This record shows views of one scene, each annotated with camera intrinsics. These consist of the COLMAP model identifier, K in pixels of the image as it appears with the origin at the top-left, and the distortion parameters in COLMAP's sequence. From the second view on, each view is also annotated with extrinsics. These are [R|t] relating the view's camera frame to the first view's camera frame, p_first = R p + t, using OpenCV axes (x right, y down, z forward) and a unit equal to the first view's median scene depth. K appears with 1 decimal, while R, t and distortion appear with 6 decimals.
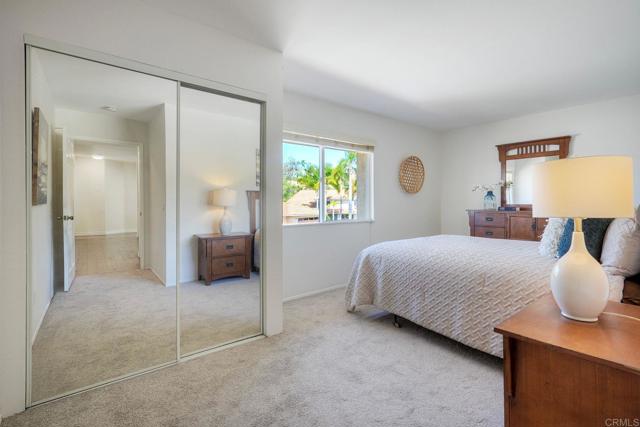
lens RADIAL K [[293.6, 0, 318.9], [0, 293.6, 209.3], [0, 0, 1]] dist [-0.000712, 0.000054]
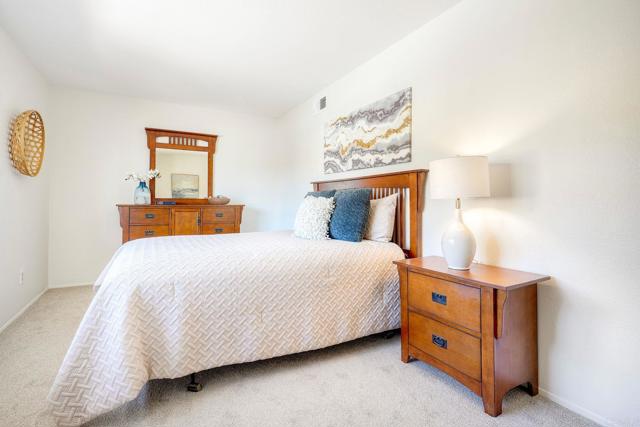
lens RADIAL K [[312.1, 0, 317.8], [0, 312.1, 207.9], [0, 0, 1]] dist [-0.000294, -0.000023]
pose [[0.174537, -0.011179, 0.984587, -0.207968], [0.017955, 0.999805, 0.008169, 0.013562], [-0.984487, 0.016252, 0.174704, 0.407518]]
